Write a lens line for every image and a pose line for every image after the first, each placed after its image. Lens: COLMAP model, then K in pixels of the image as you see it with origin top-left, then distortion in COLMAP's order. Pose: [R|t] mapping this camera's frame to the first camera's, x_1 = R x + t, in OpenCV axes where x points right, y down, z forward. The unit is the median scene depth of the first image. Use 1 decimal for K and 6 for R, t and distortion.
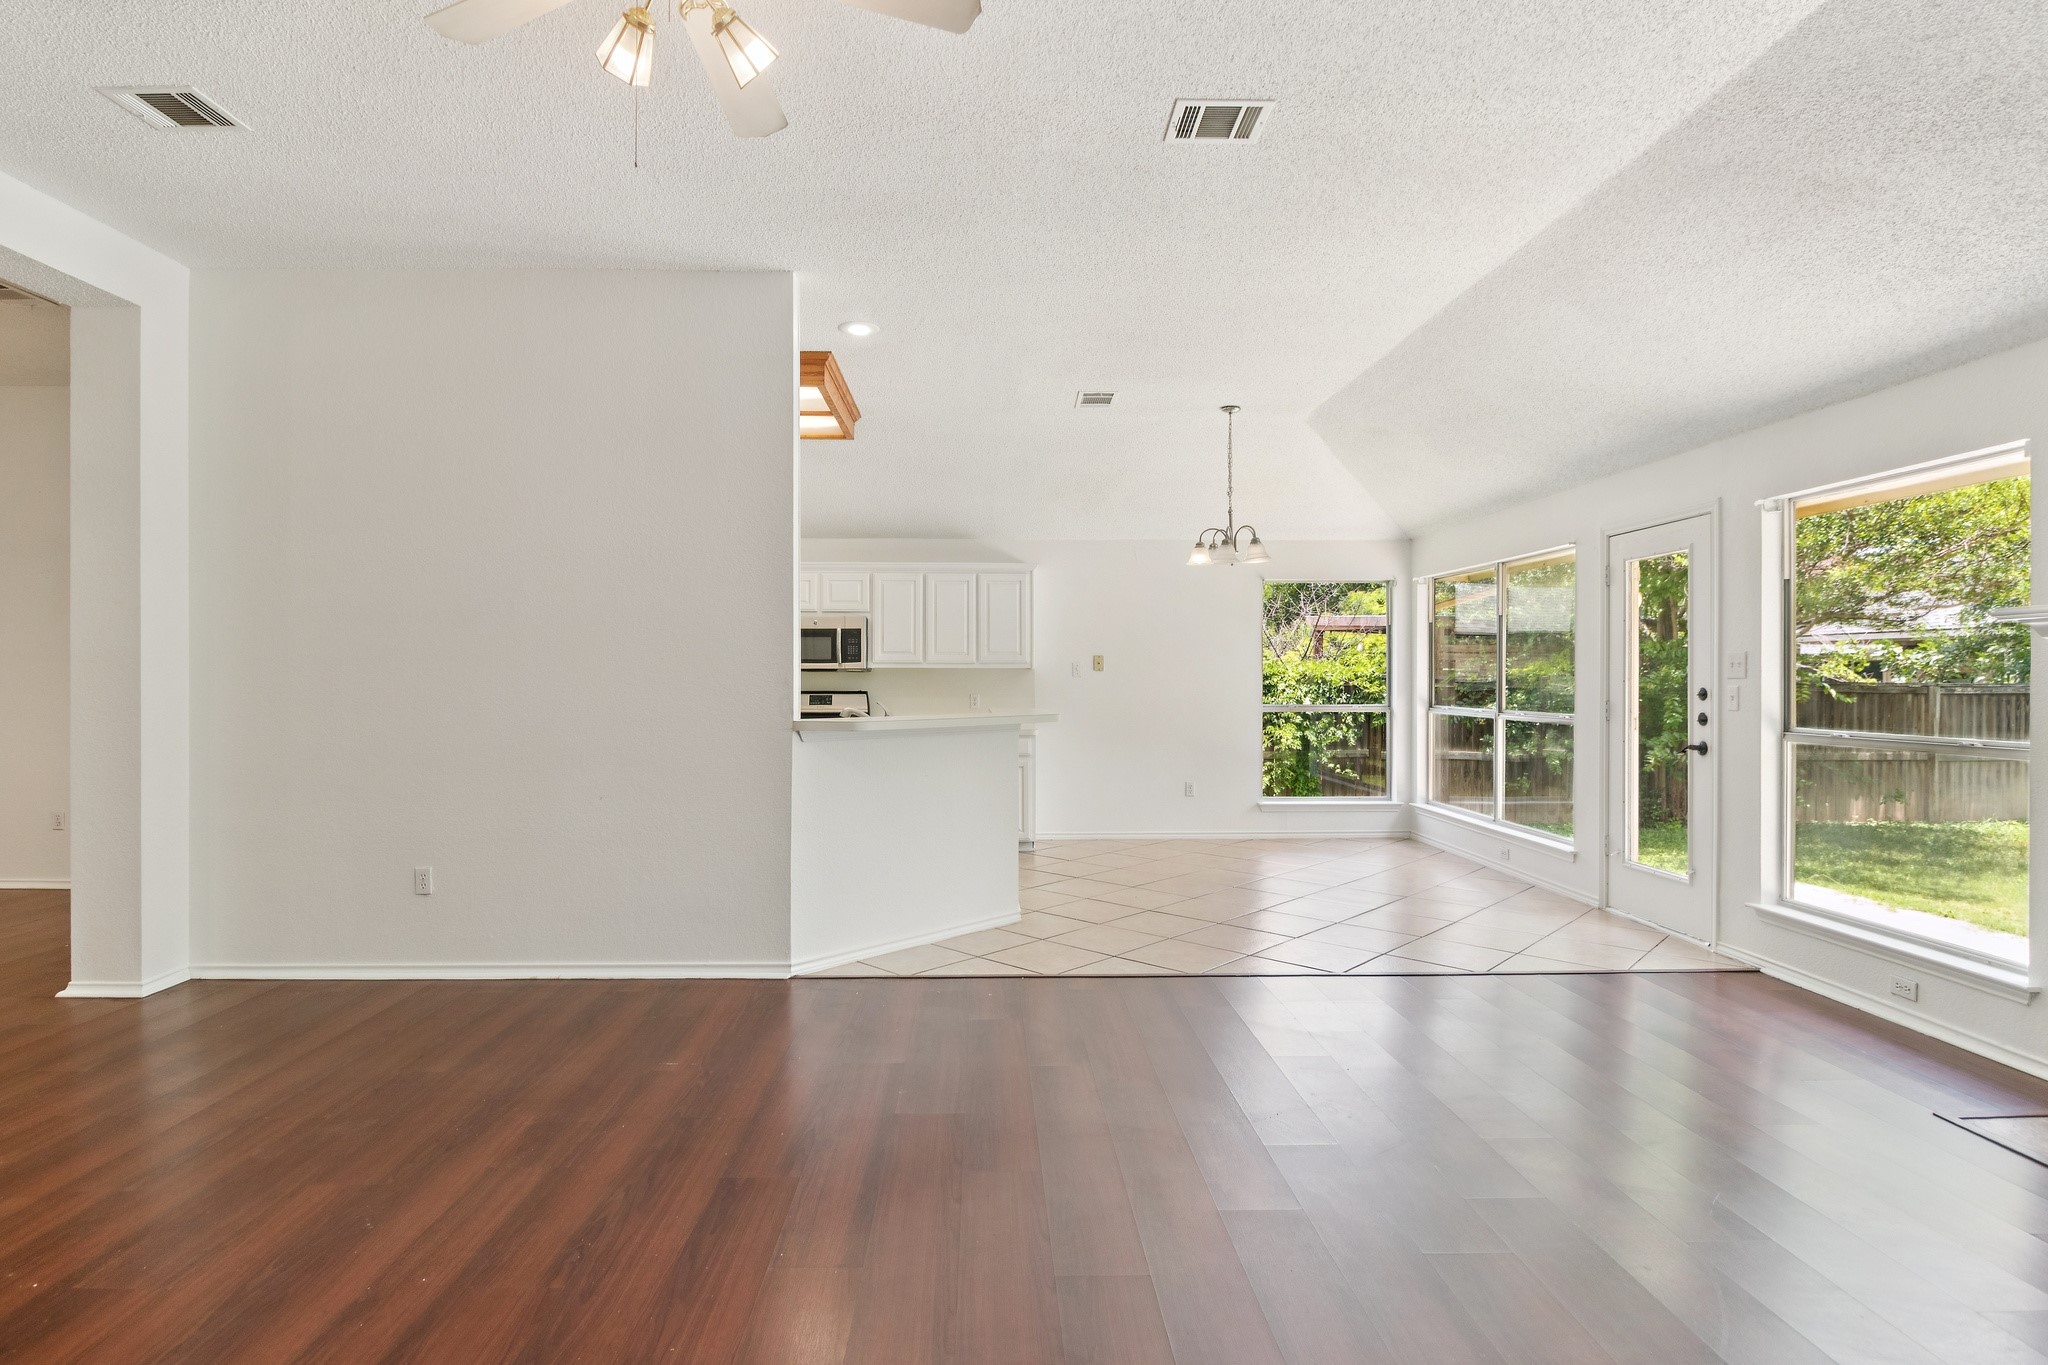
lens RADIAL K [[1036.1, 0, 989.8], [0, 1036.1, 683.9], [0, 0, 1]] dist [-0.018101, -0.000104]
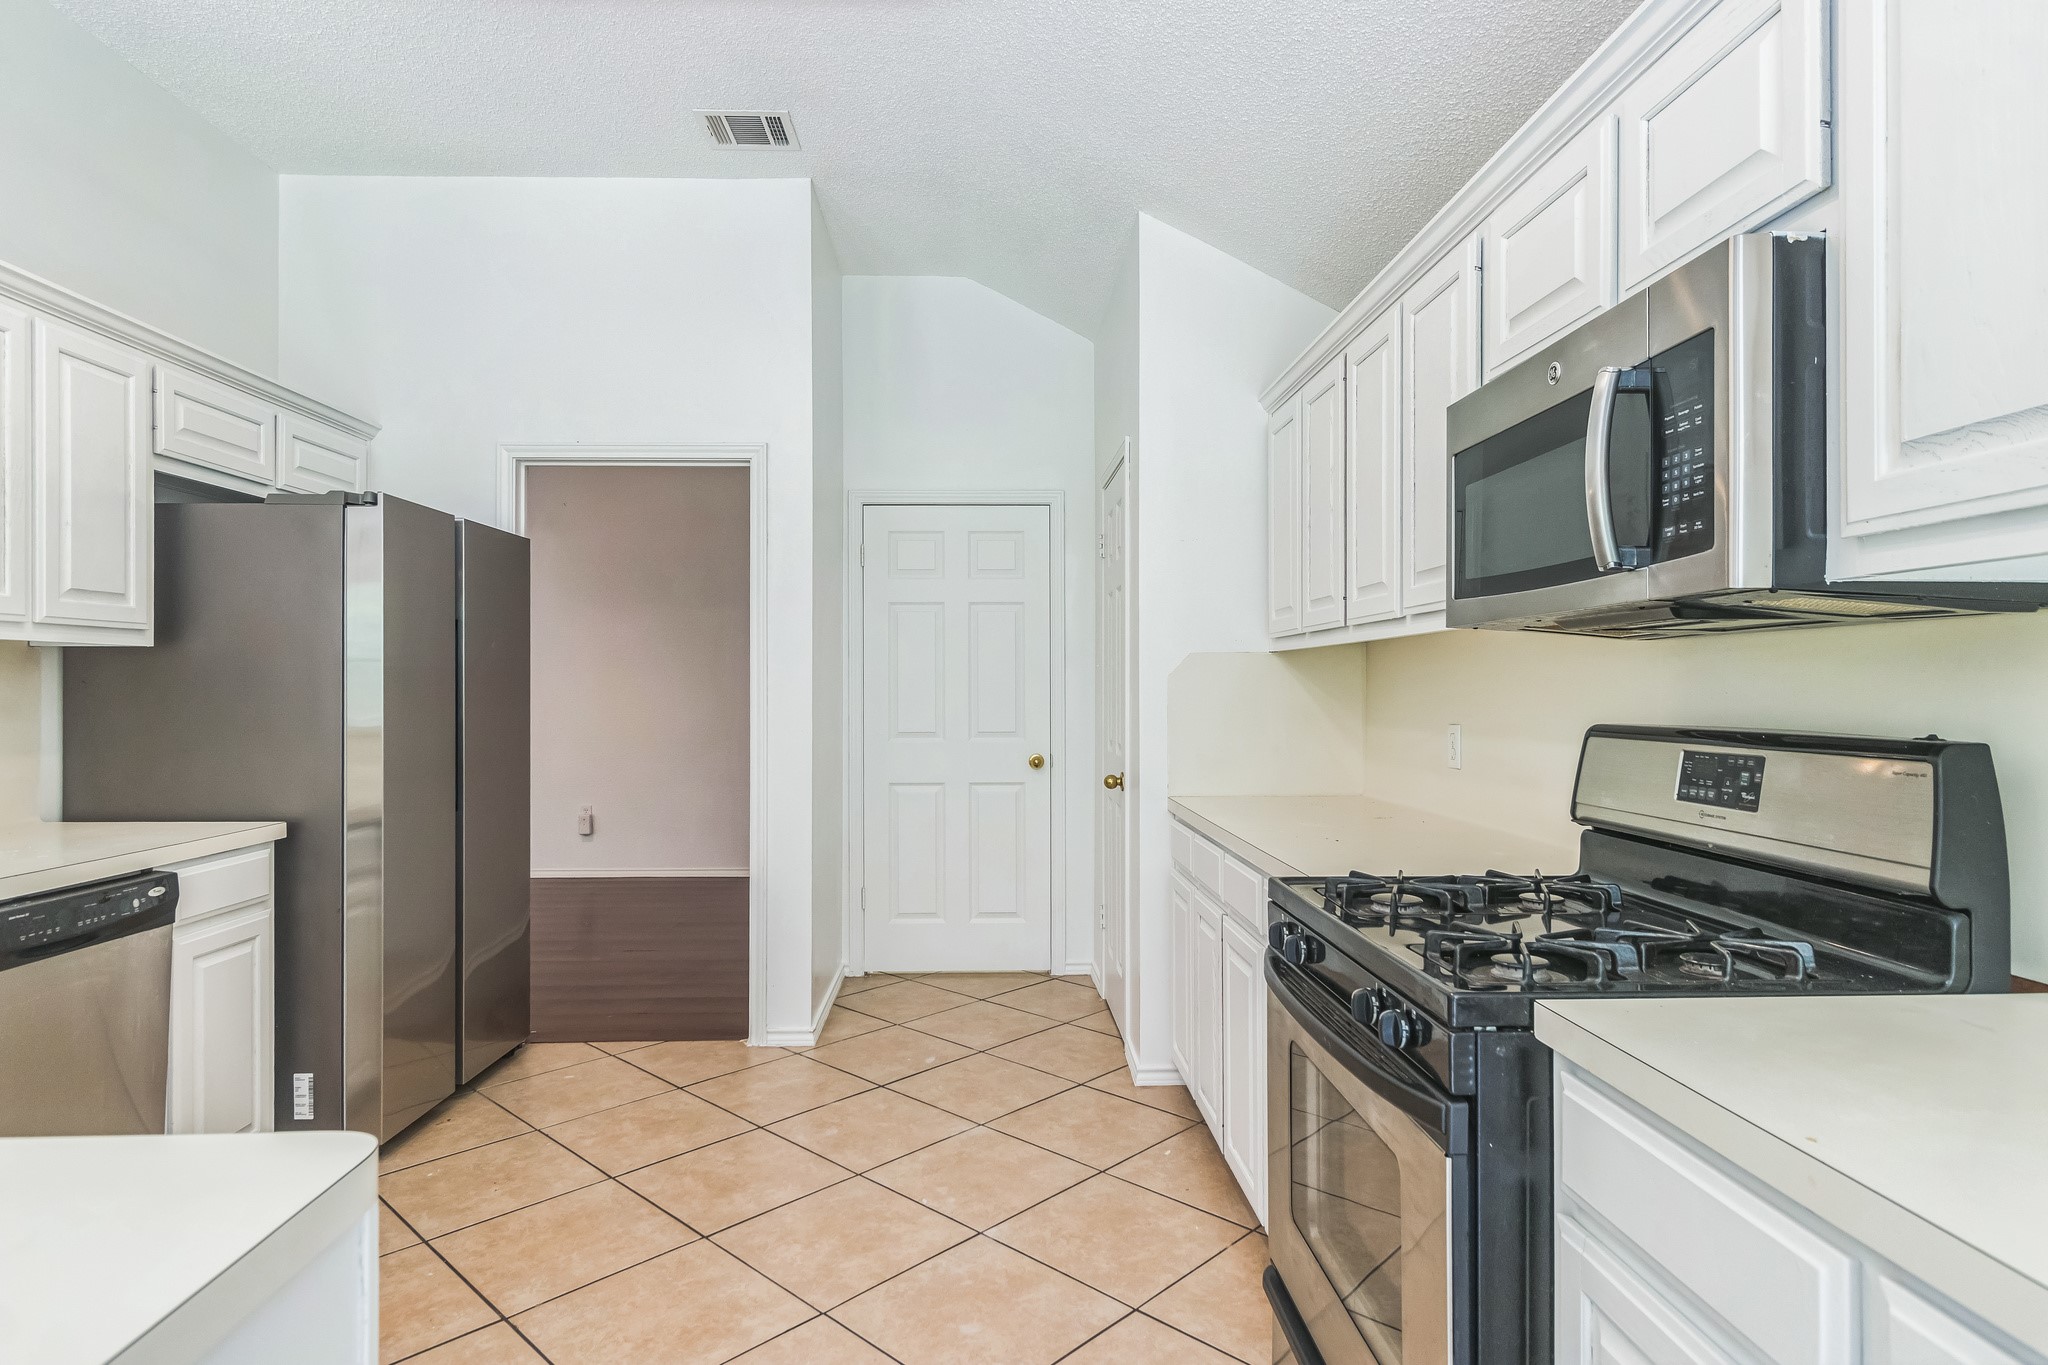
lens RADIAL K [[1103.5, 0, 1013.4], [0, 1103.5, 681.6], [0, 0, 1]] dist [0.001637, 0.000906]
pose [[0.023719, -0.007369, -0.999692, 0.039696], [-0.001541, 0.999971, -0.007407, -0.000309], [0.999717, 0.001716, 0.023707, 1.056401]]
